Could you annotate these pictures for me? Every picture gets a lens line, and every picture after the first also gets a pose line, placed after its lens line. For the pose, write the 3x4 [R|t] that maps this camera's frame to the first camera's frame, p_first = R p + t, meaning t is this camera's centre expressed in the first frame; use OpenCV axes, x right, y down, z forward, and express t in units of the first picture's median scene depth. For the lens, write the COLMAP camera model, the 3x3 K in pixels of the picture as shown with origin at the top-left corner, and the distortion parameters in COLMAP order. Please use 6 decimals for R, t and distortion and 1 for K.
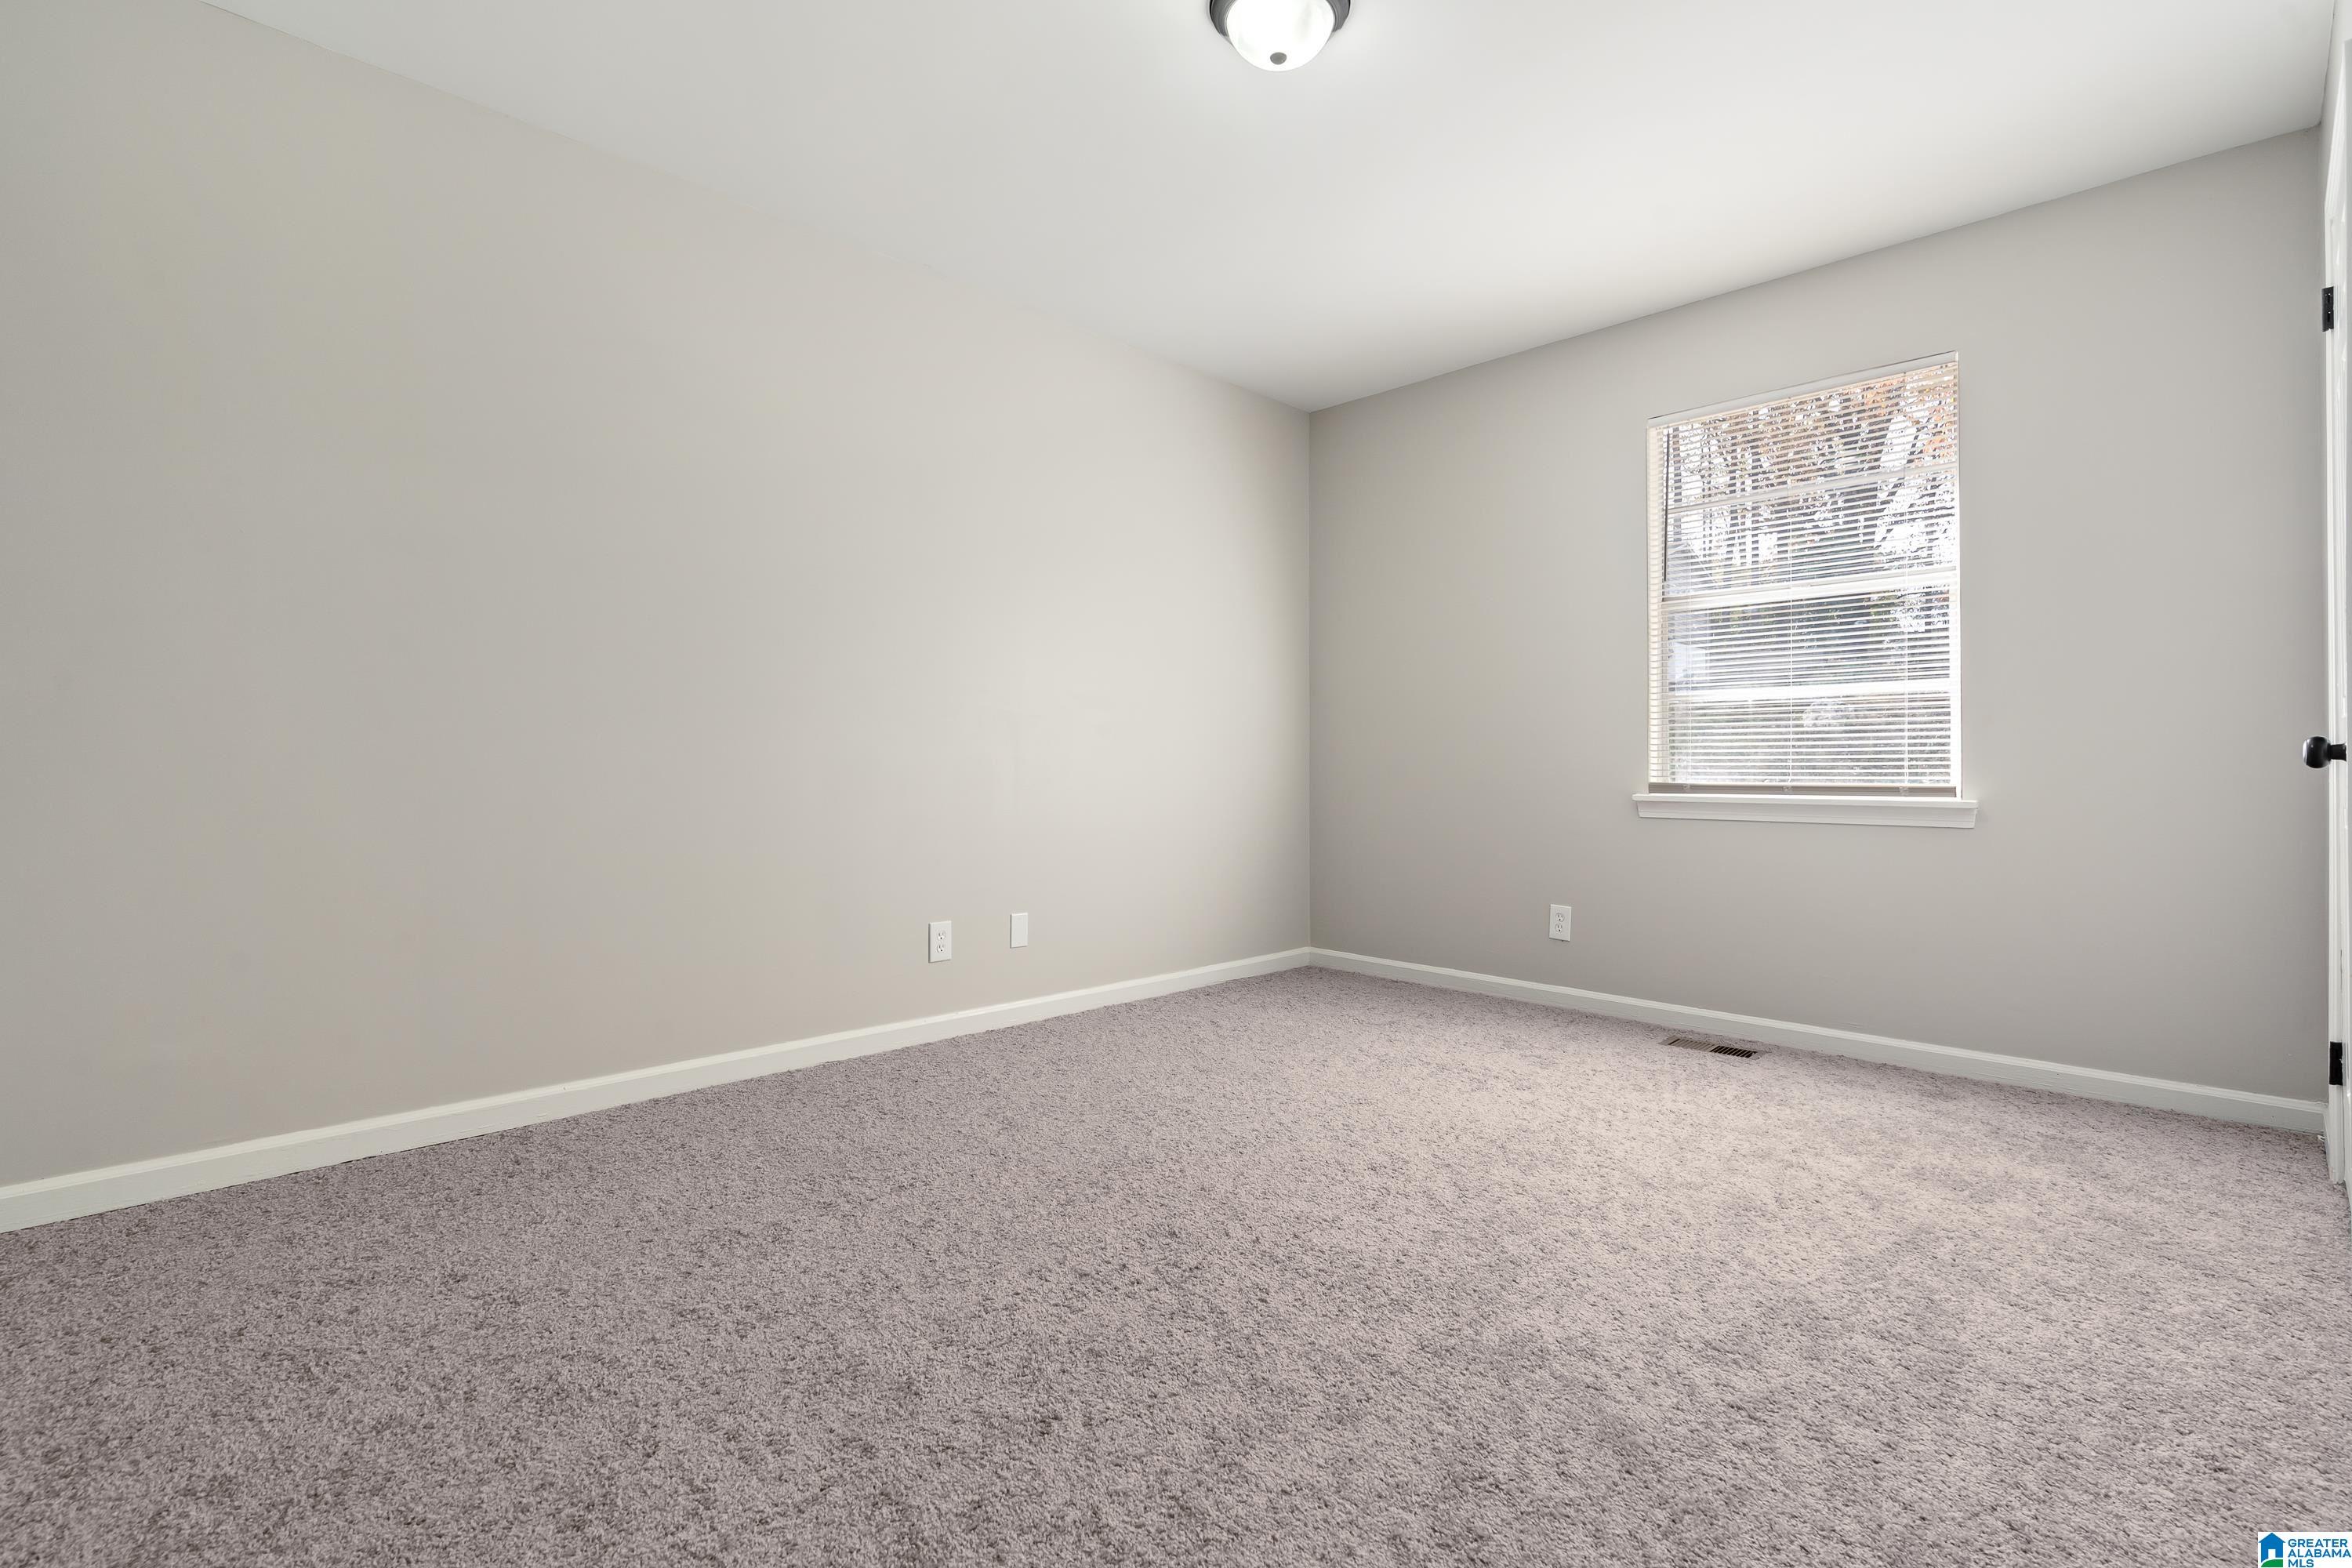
lens RADIAL K [[1075.0, 0, 1183.4], [0, 1075.0, 752.7], [0, 0, 1]] dist [-0.003958, 0.001367]
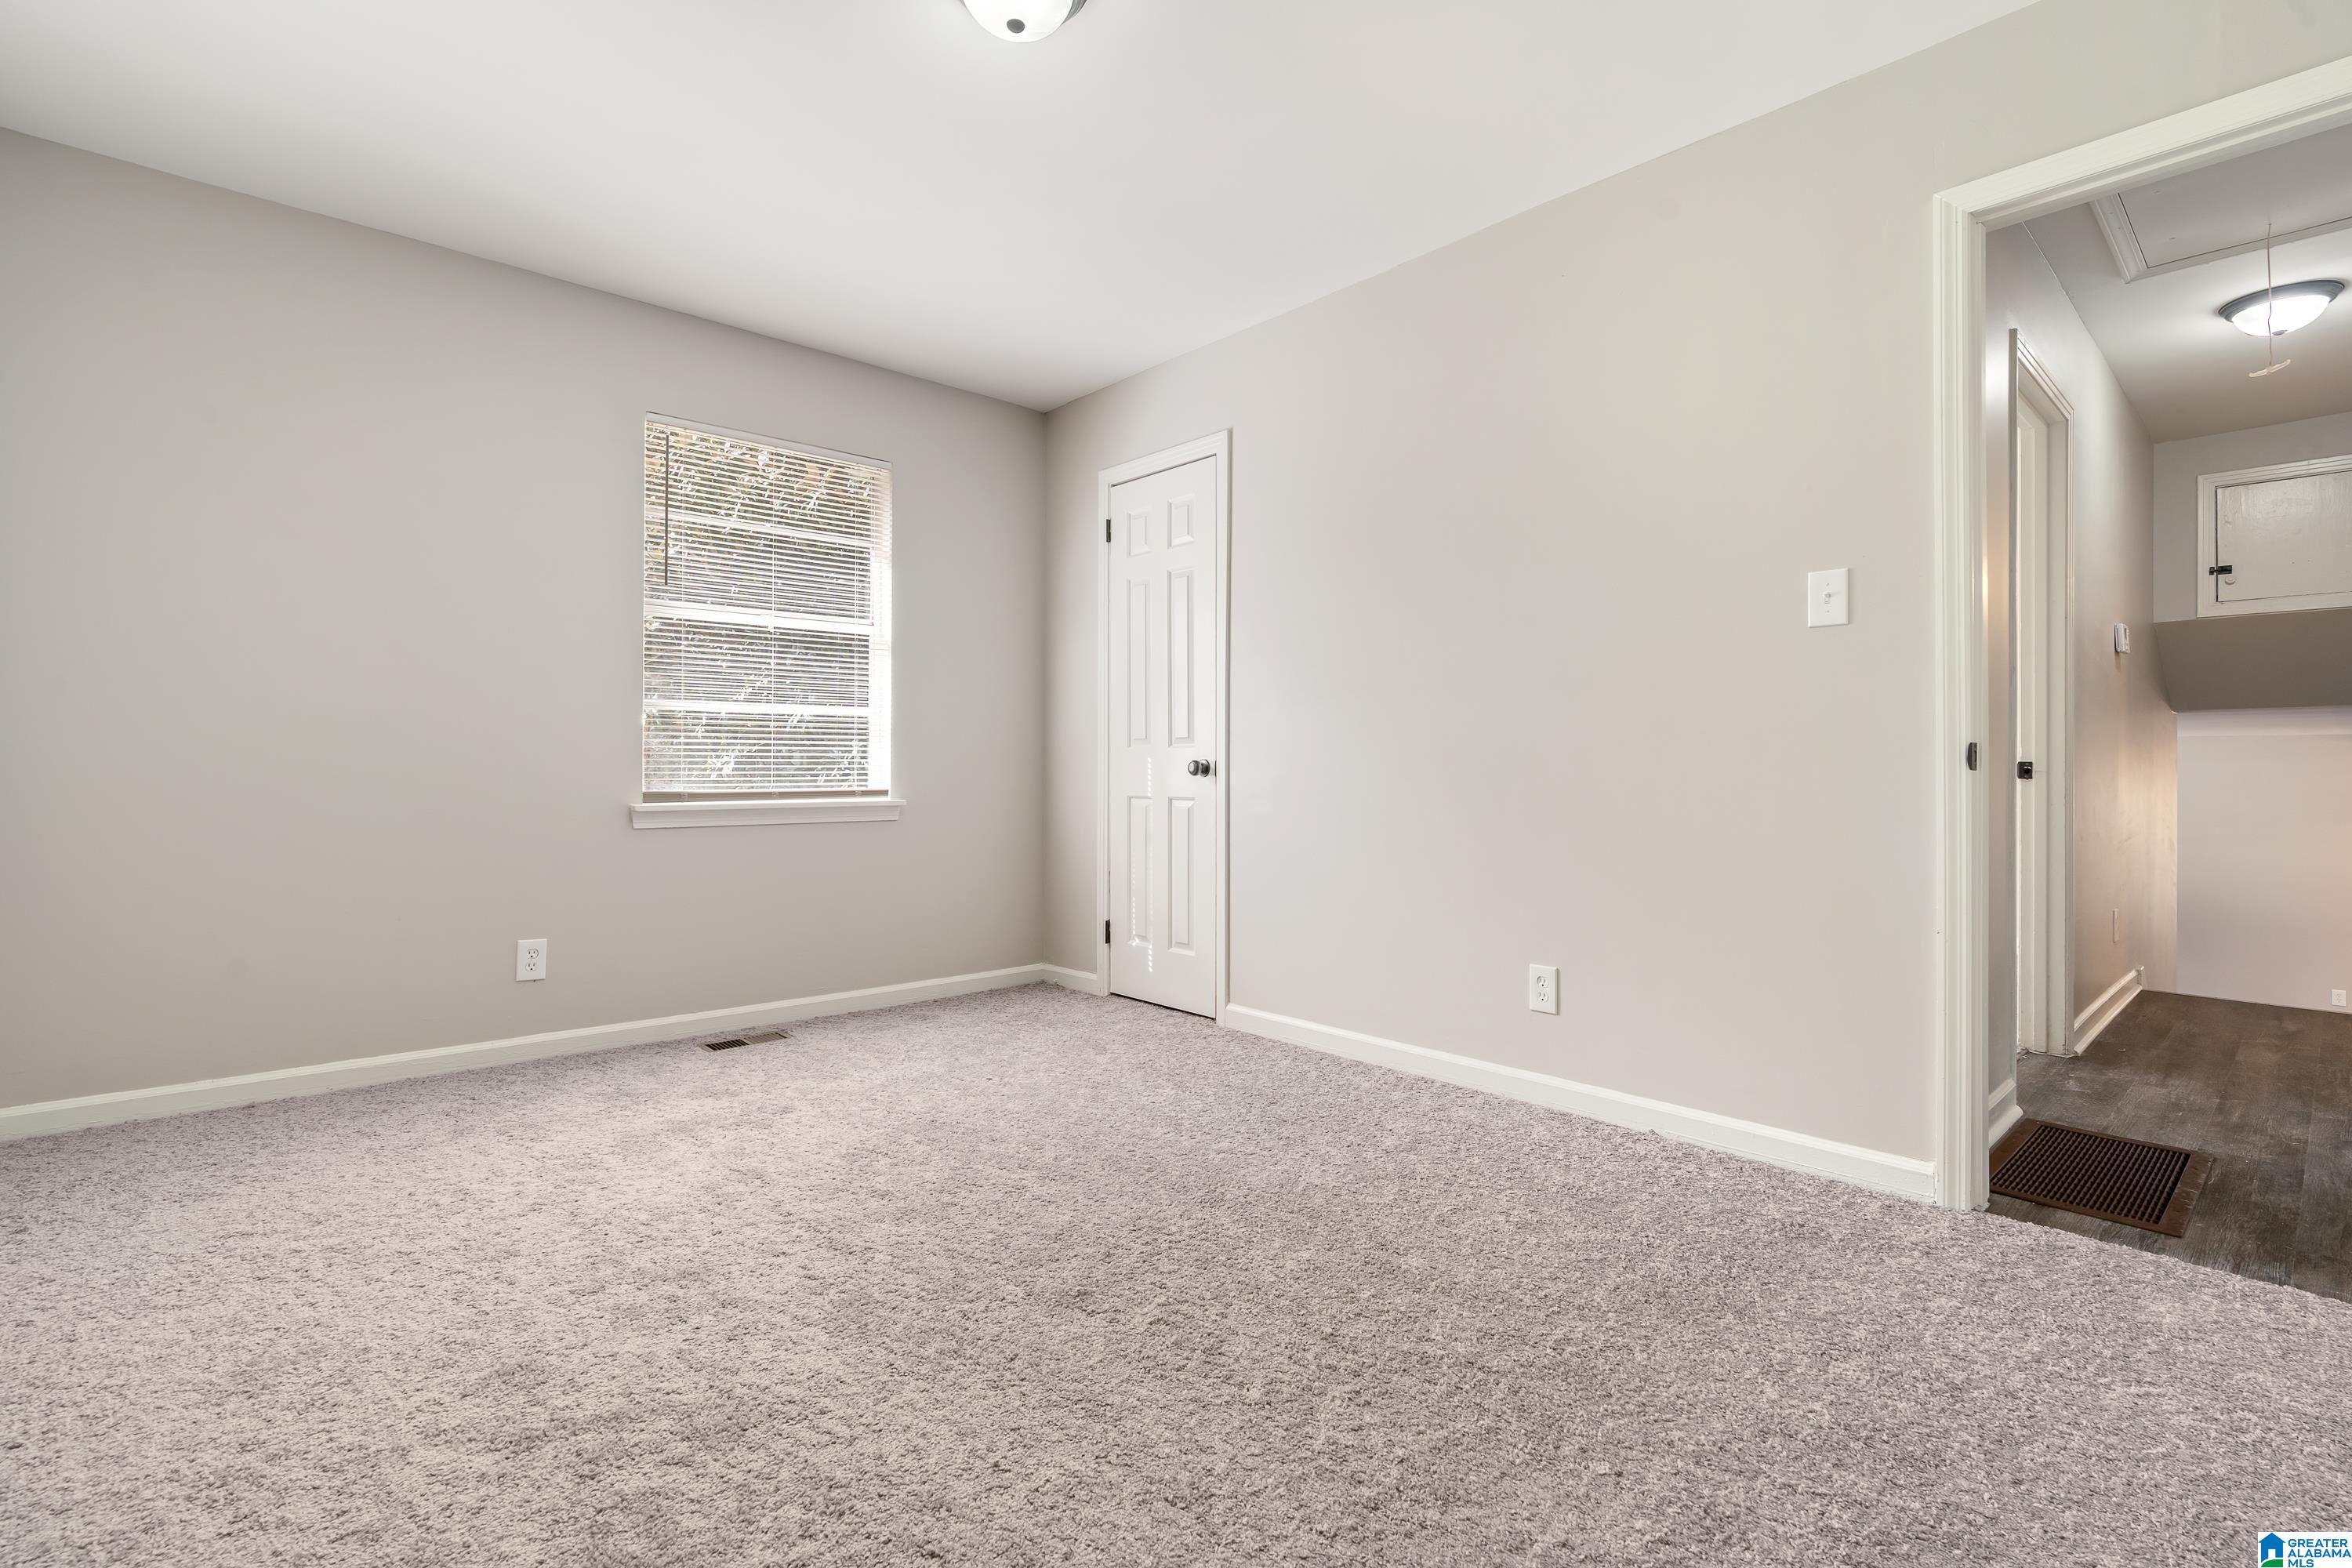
lens RADIAL K [[1075.0, 0, 1183.4], [0, 1075.0, 752.7], [0, 0, 1]] dist [-0.003958, 0.001367]
pose [[0.052562, 0.017400, 0.998466, -0.519231], [-0.010941, 0.999798, -0.016848, 0.004176], [-0.998558, -0.010039, 0.052742, 0.494365]]
